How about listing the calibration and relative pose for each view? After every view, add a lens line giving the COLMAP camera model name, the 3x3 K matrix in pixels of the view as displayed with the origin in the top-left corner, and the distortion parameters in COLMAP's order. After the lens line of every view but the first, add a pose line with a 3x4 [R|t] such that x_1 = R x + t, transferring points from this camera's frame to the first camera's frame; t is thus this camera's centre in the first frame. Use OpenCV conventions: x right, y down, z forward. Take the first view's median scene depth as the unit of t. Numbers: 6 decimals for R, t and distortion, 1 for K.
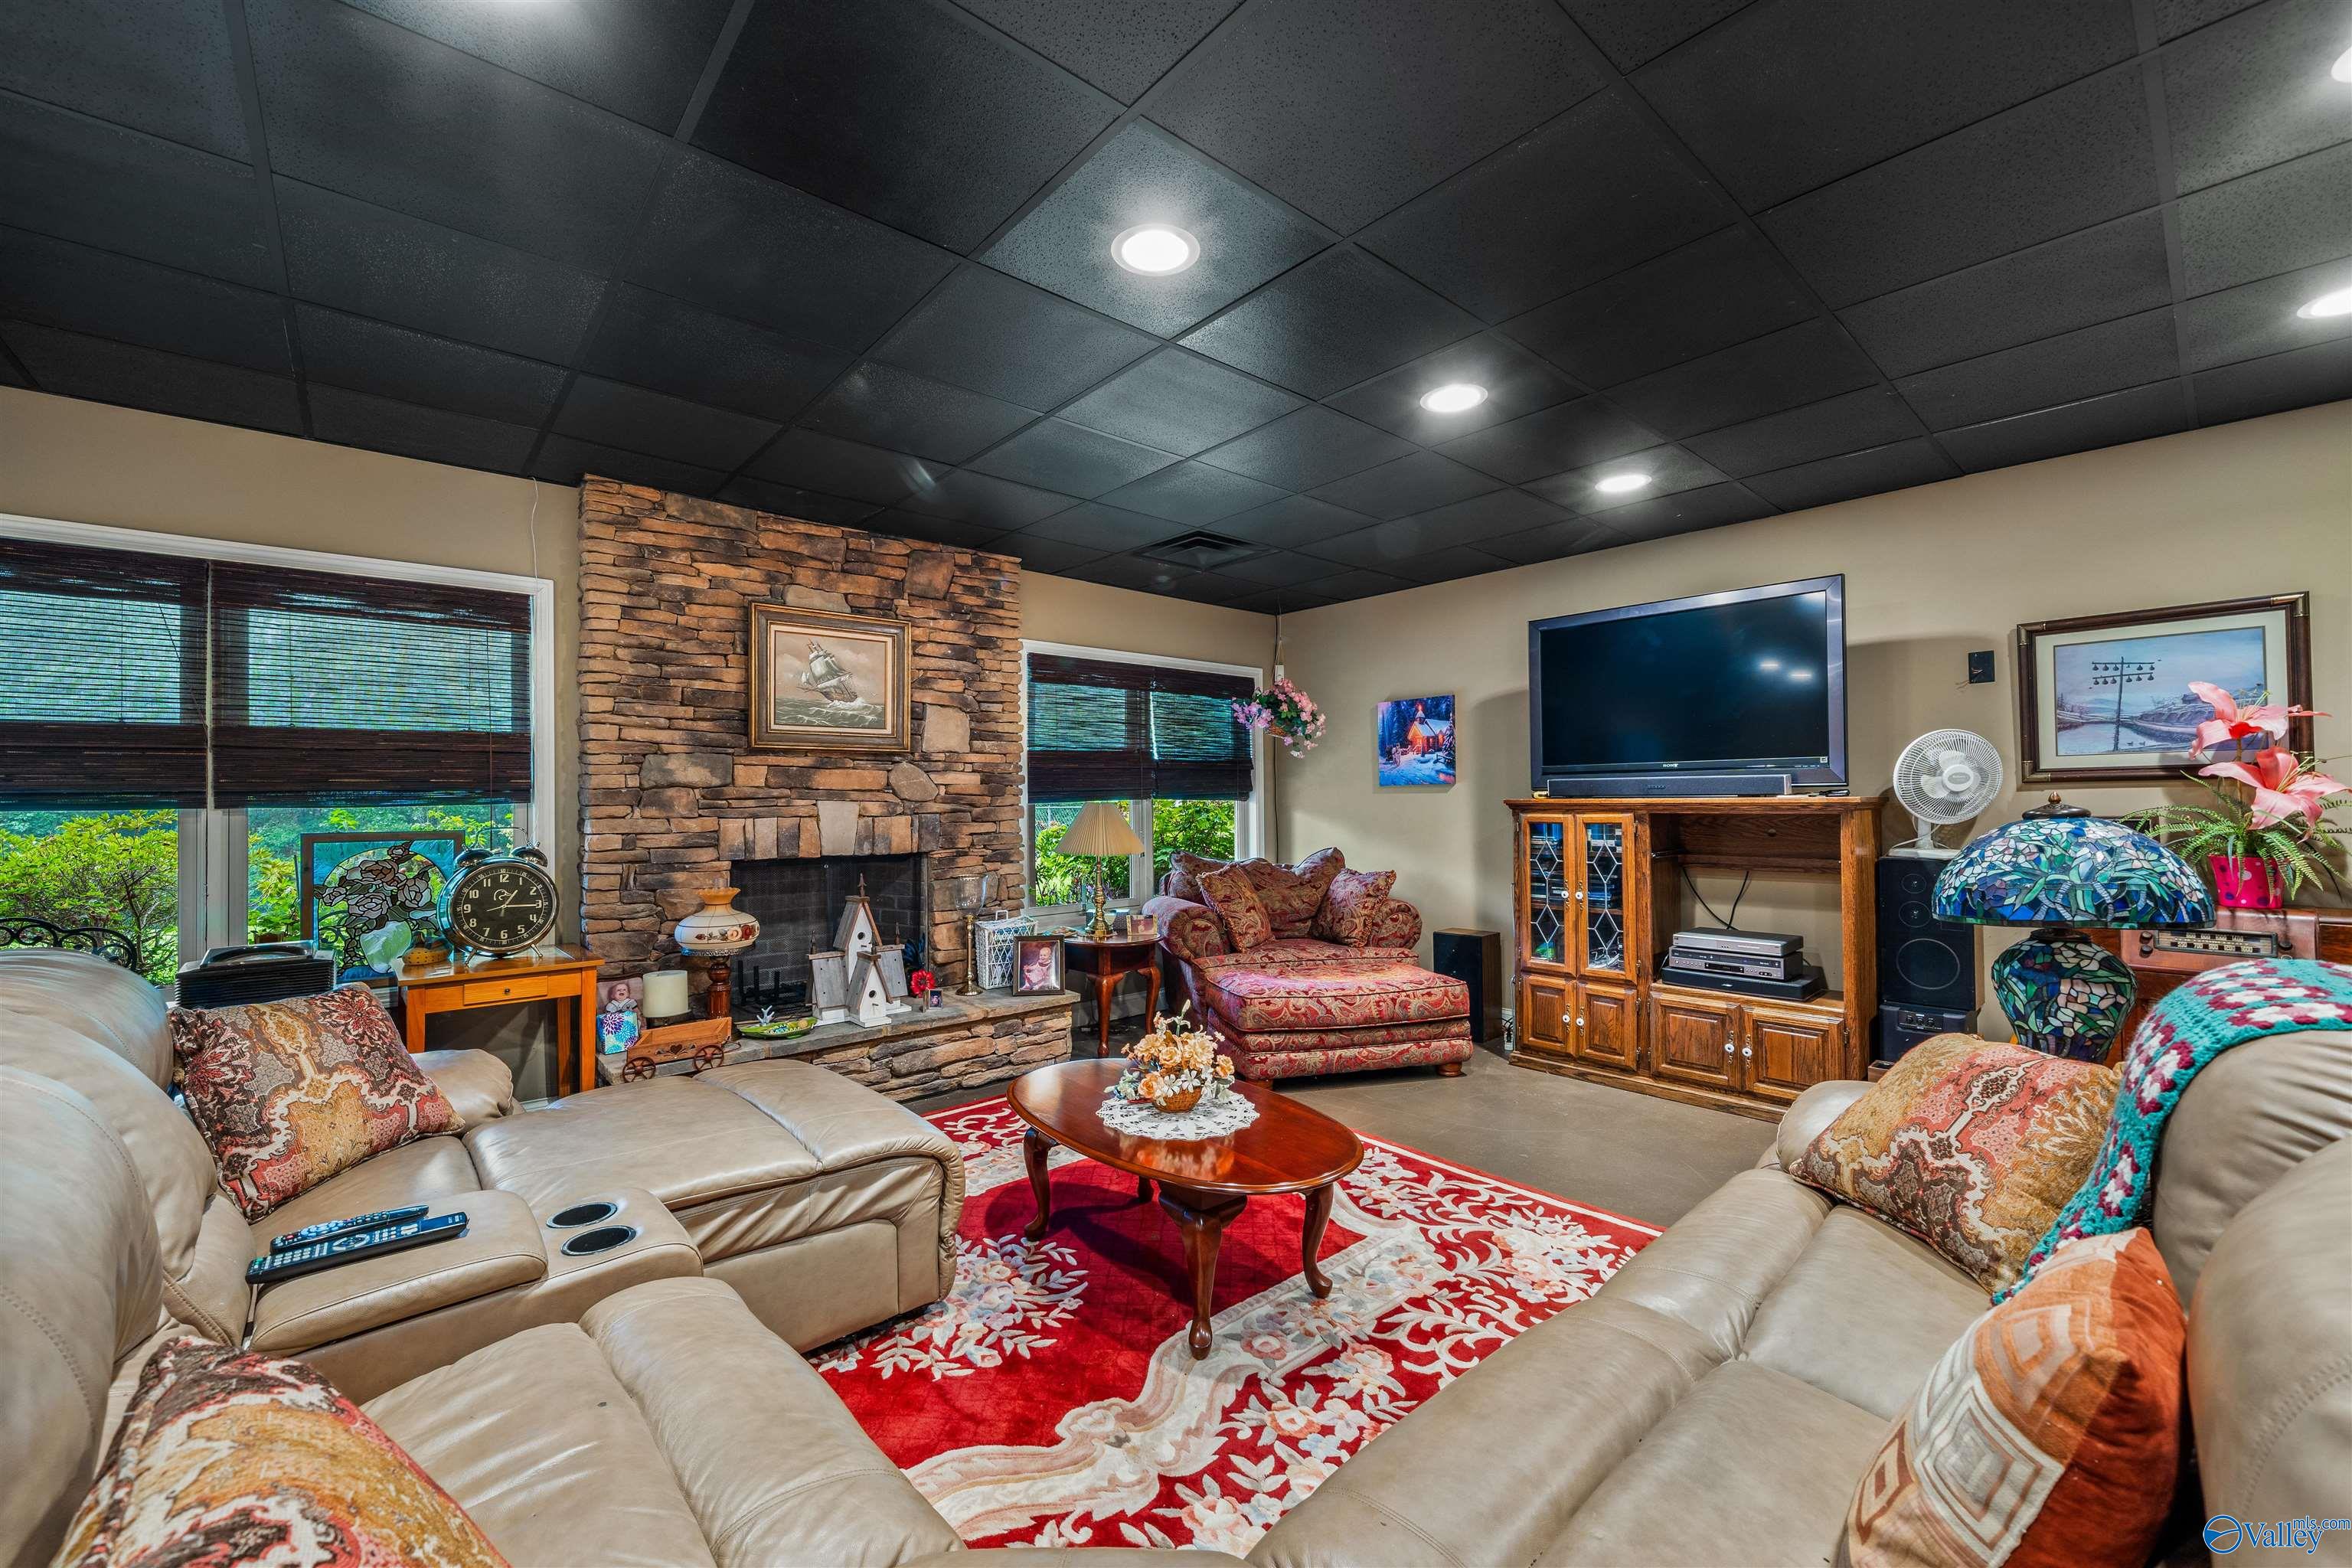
lens RADIAL K [[946.5, 0, 1167.4], [0, 946.5, 791.2], [0, 0, 1]] dist [-0.003285, 0.000115]
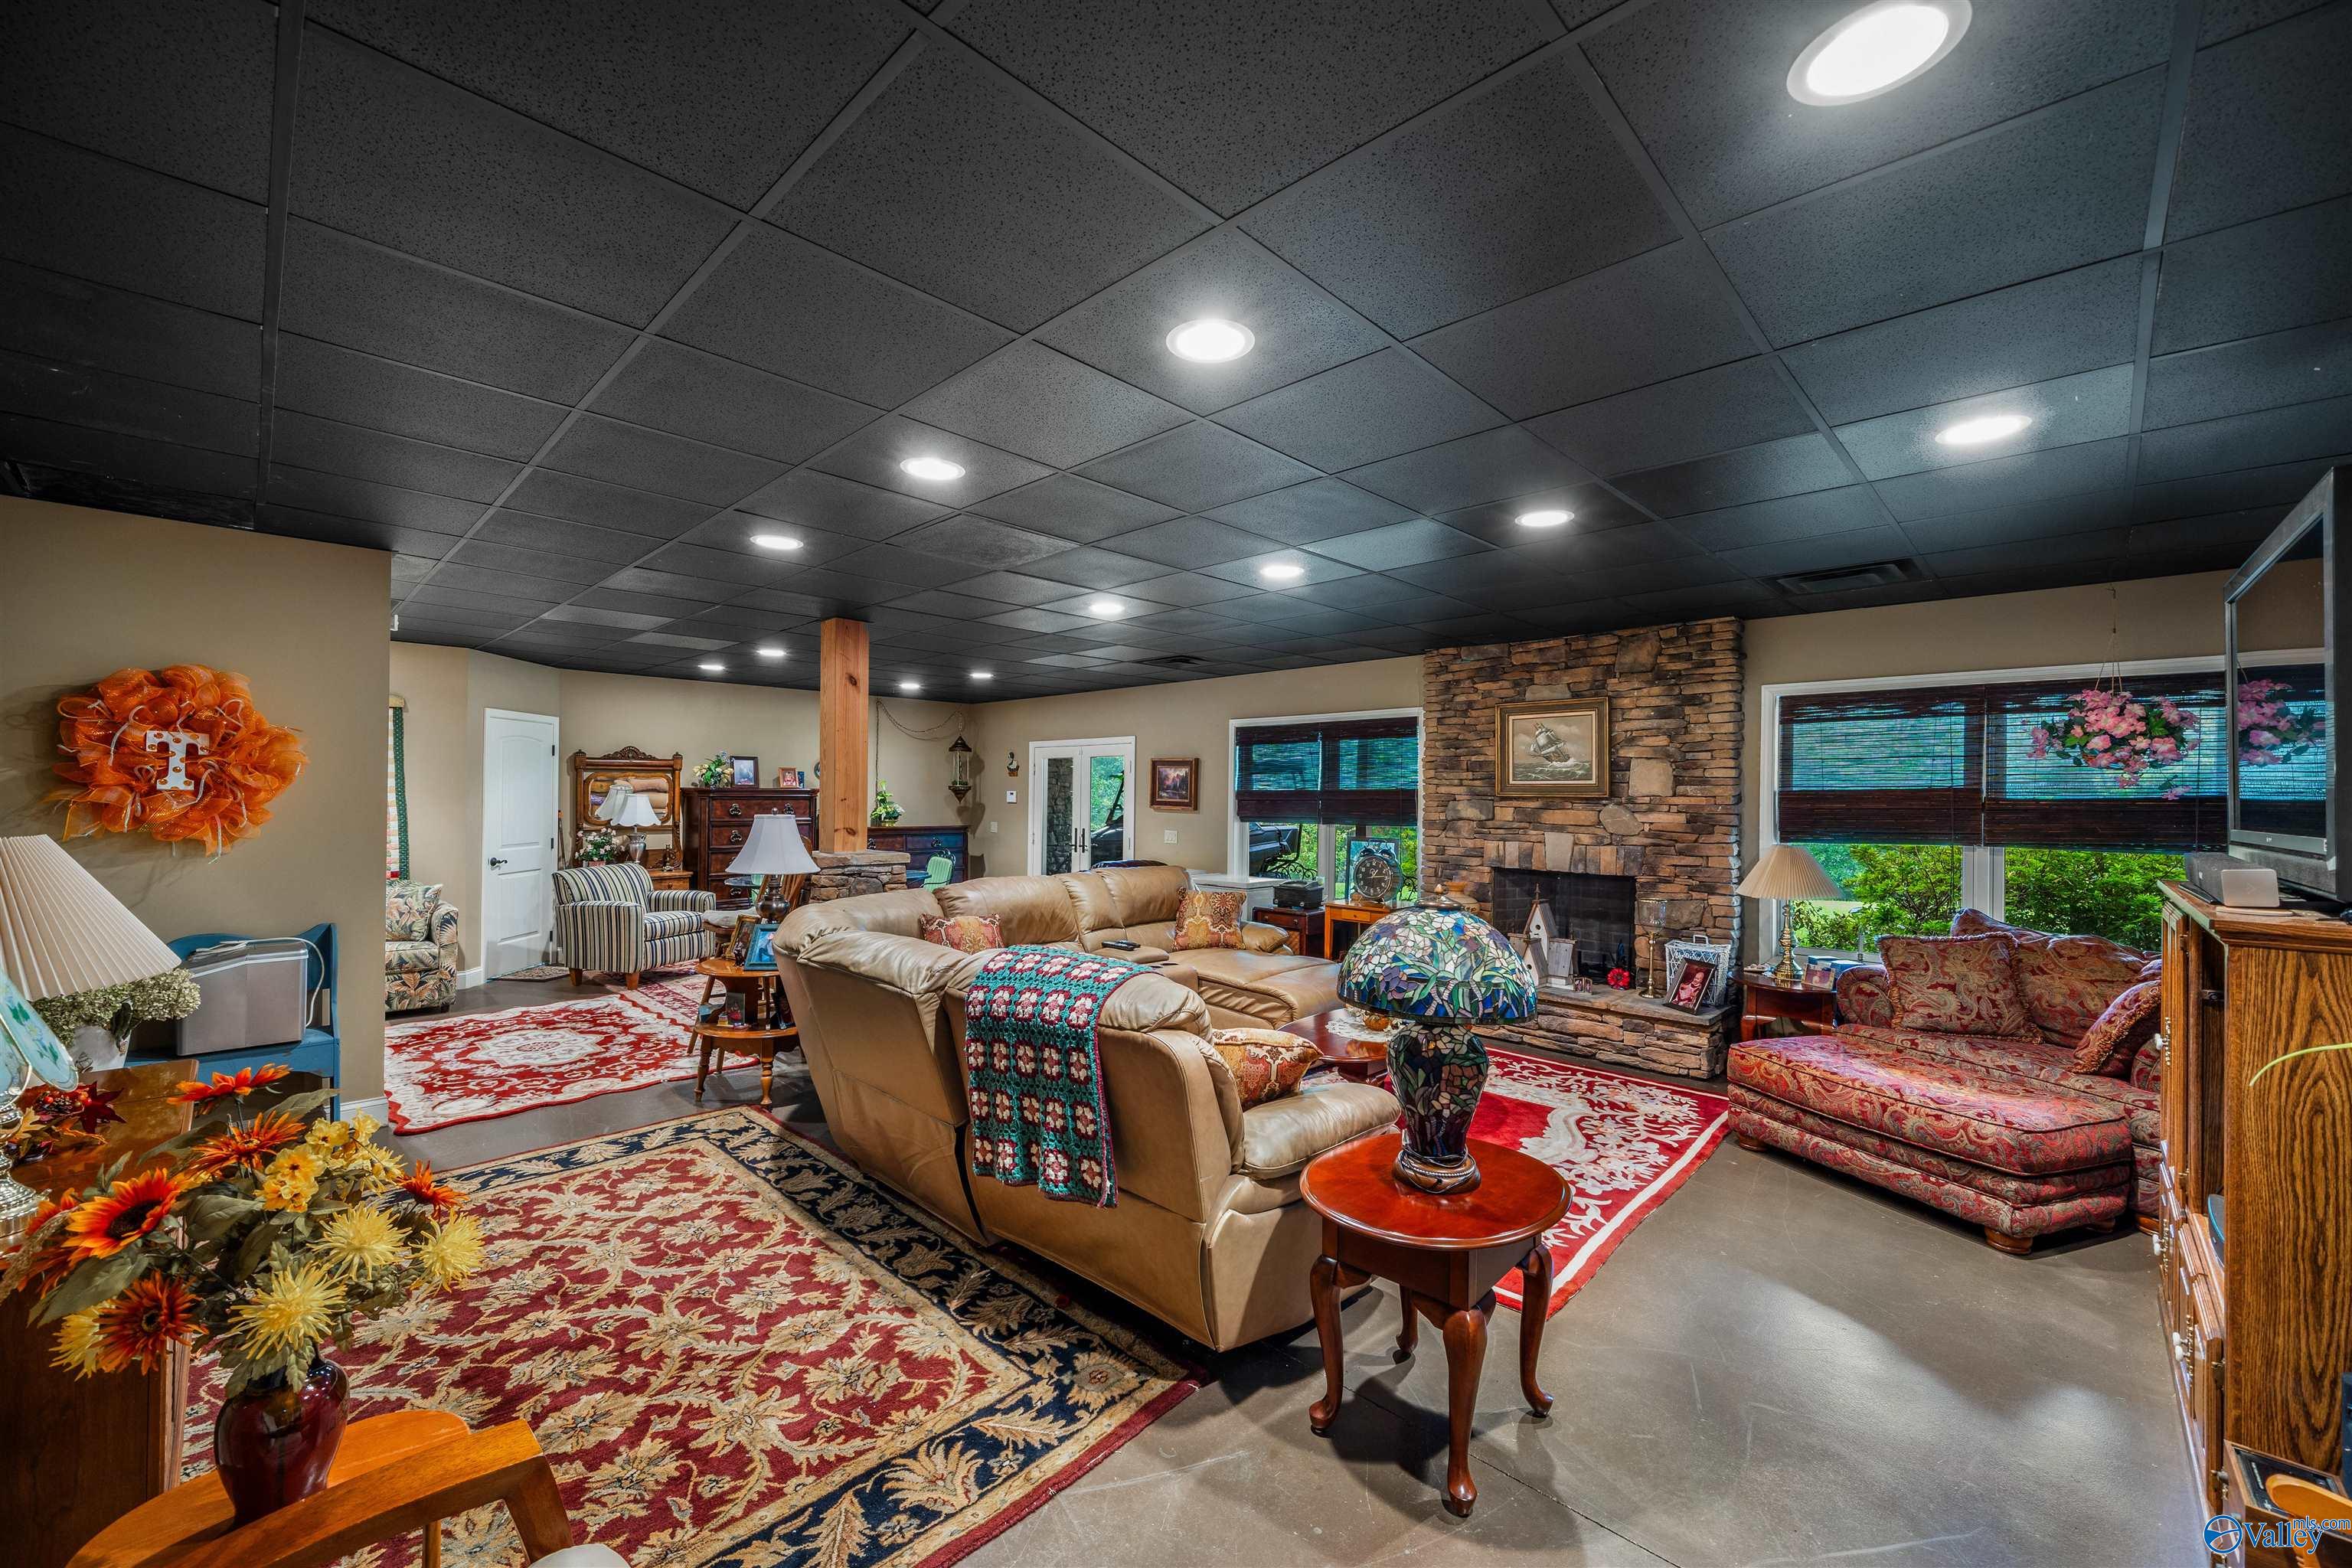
lens RADIAL K [[946.5, 0, 1167.4], [0, 946.5, 791.2], [0, 0, 1]] dist [-0.003285, 0.000115]
pose [[0.065257, 0.002627, -0.997865, 1.028391], [-0.004115, 0.999989, 0.002364, -0.052437], [0.997860, 0.003952, 0.065267, 0.327848]]
